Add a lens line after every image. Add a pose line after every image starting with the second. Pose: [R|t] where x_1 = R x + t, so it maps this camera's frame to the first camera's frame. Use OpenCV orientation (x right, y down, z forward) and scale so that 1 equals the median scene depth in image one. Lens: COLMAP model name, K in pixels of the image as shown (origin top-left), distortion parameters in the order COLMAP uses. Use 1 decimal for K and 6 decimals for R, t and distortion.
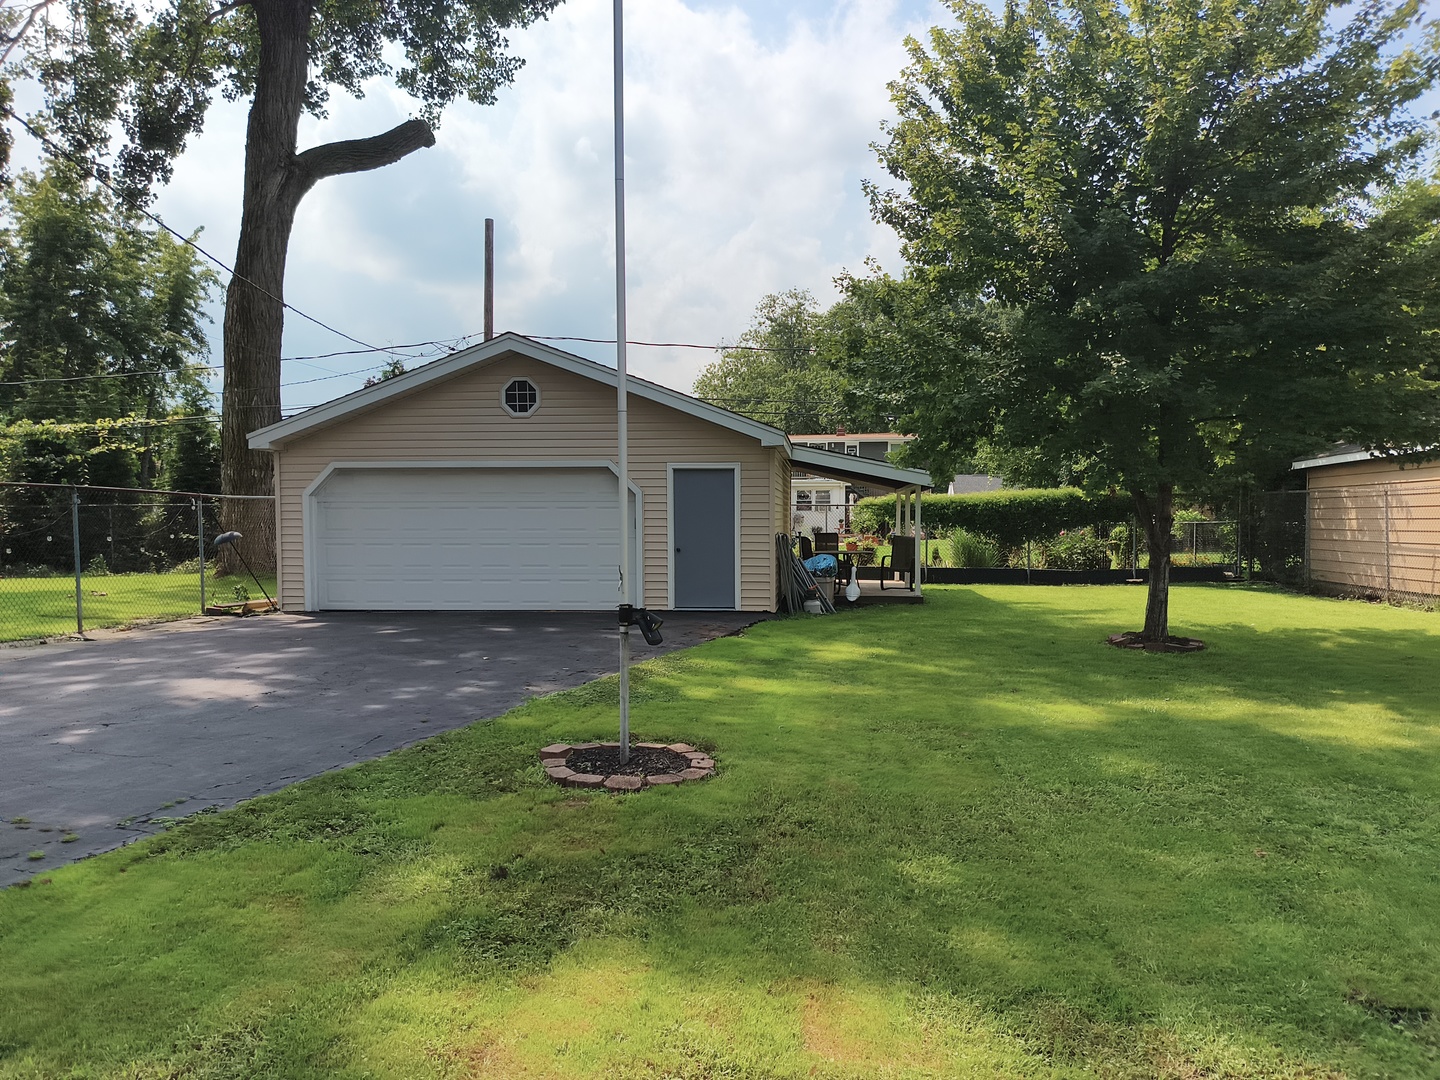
lens RADIAL K [[1026.7, 0, 724.0], [0, 1026.7, 542.6], [0, 0, 1]] dist [0.027873, -0.001339]
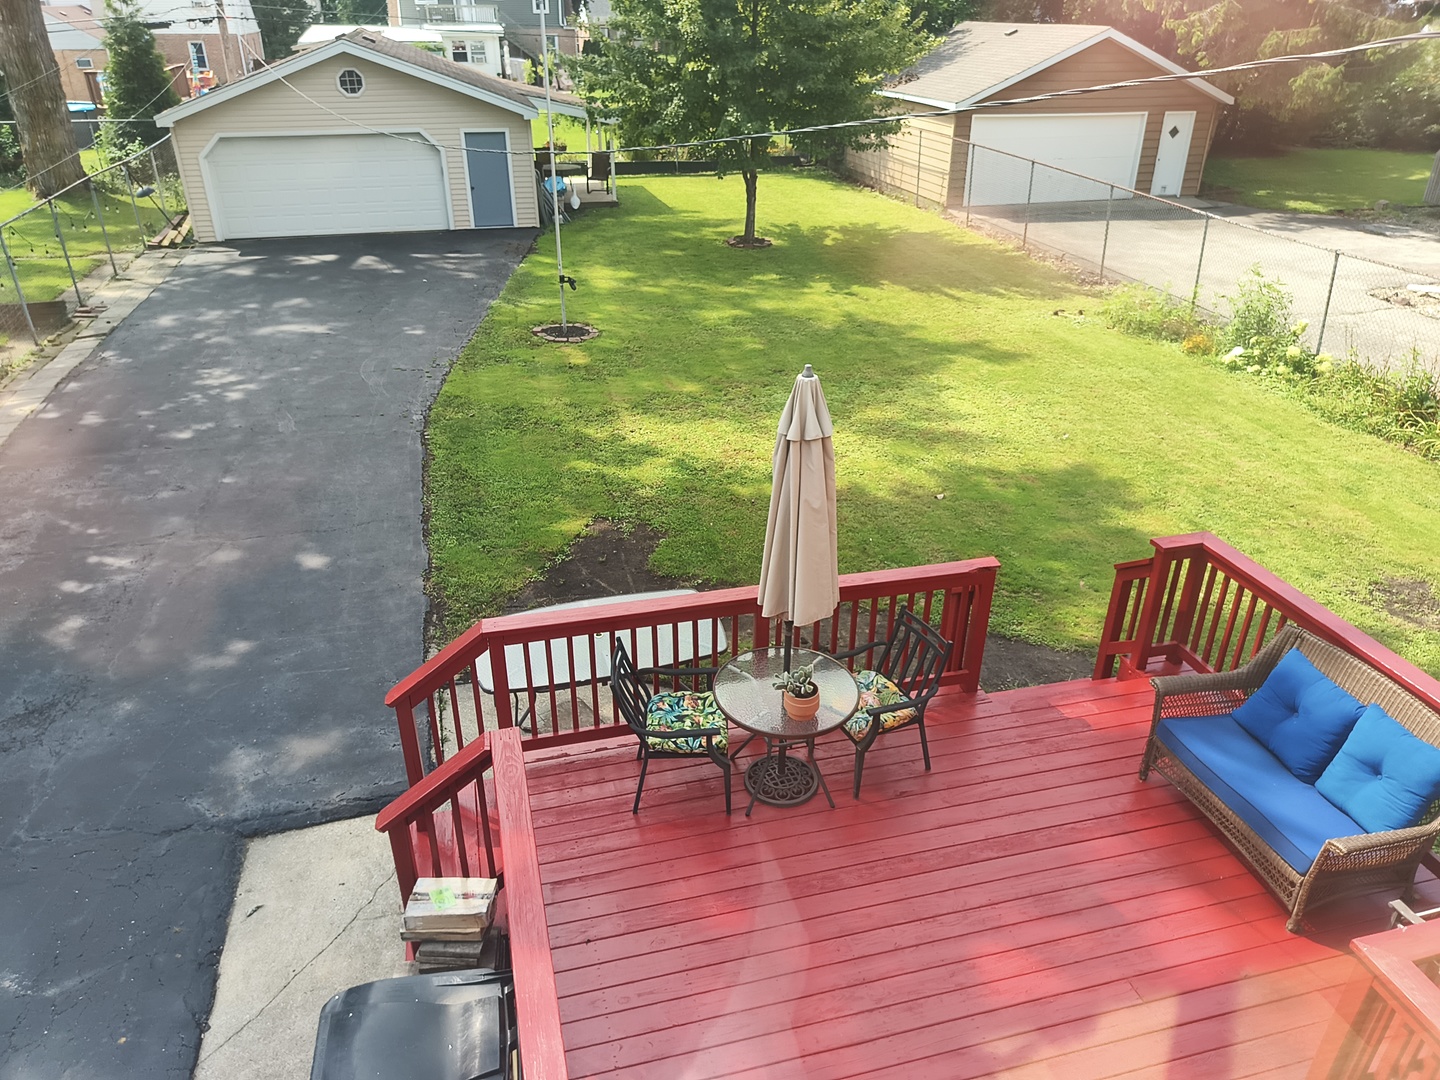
lens RADIAL K [[1026.7, 0, 723.1], [0, 1026.7, 539.1], [0, 0, 1]] dist [0.027873, -0.001339]
pose [[0.940183, -0.152067, 0.304846, -0.249594], [0.003872, 0.899557, 0.436786, -0.199593], [-0.340647, -0.409478, 0.846337, -0.696748]]
